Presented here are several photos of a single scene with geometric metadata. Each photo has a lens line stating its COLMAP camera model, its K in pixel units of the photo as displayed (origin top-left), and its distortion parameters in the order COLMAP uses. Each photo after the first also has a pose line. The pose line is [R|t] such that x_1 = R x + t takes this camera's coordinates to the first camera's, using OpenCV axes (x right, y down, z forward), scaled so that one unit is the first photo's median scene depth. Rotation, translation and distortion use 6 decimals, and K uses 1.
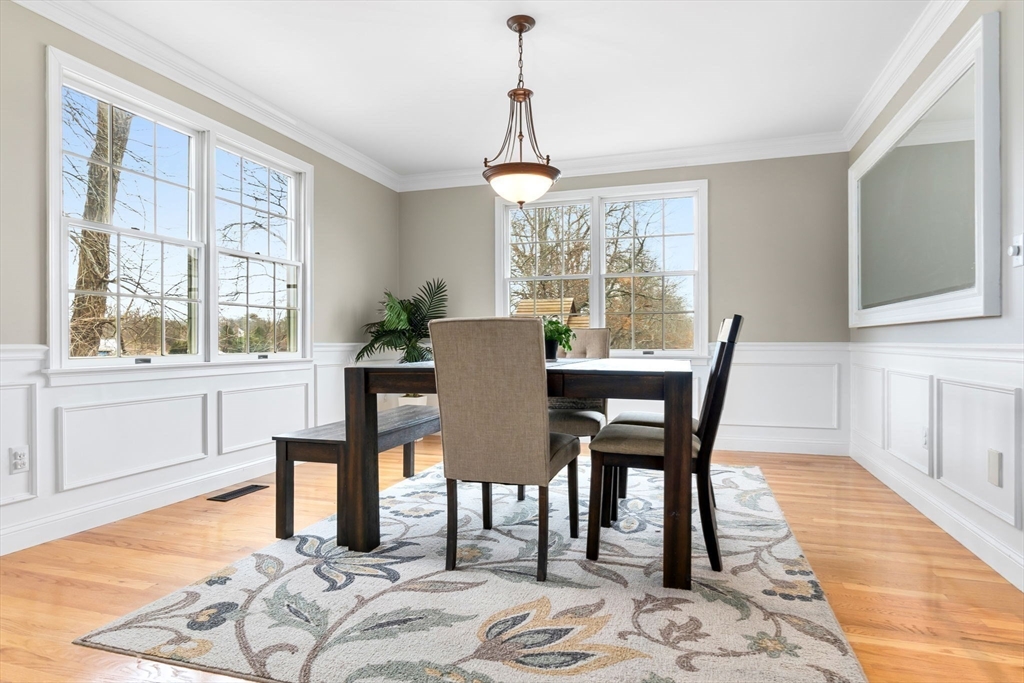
lens RADIAL K [[567.6, 0, 514.4], [0, 567.6, 354.6], [0, 0, 1]] dist [0.002610, 0.000046]
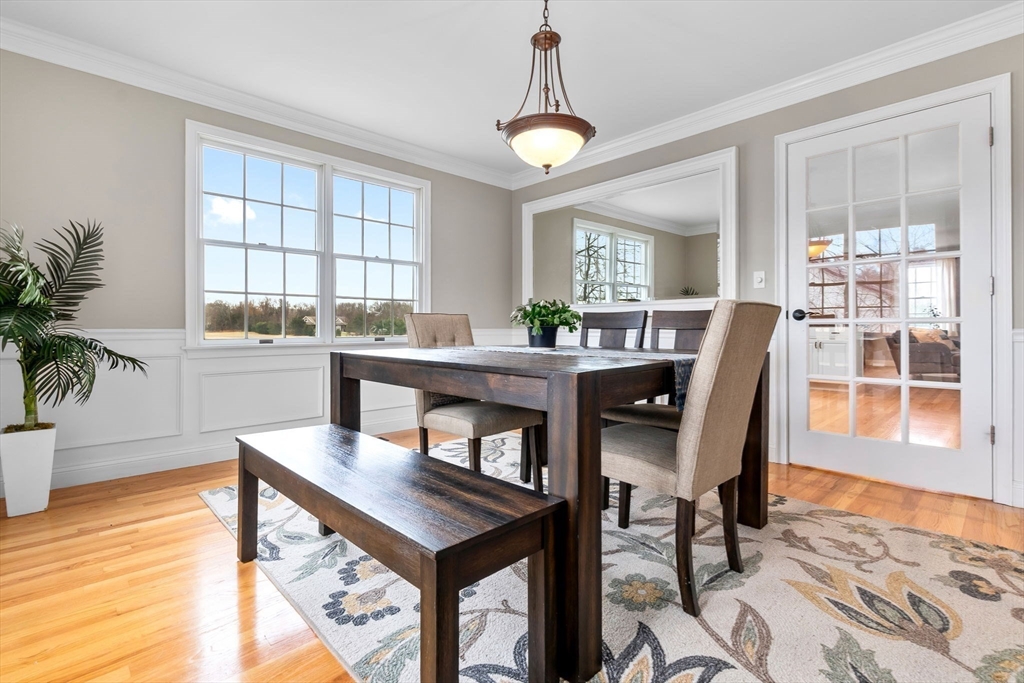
lens RADIAL K [[461.7, 0, 518.2], [0, 461.7, 339.5], [0, 0, 1]] dist [-0.000536, -0.000008]
pose [[0.481938, -0.016360, 0.876052, -0.946173], [0.013129, 0.999848, 0.011449, -0.024837], [-0.876107, 0.005984, 0.482080, 1.066508]]
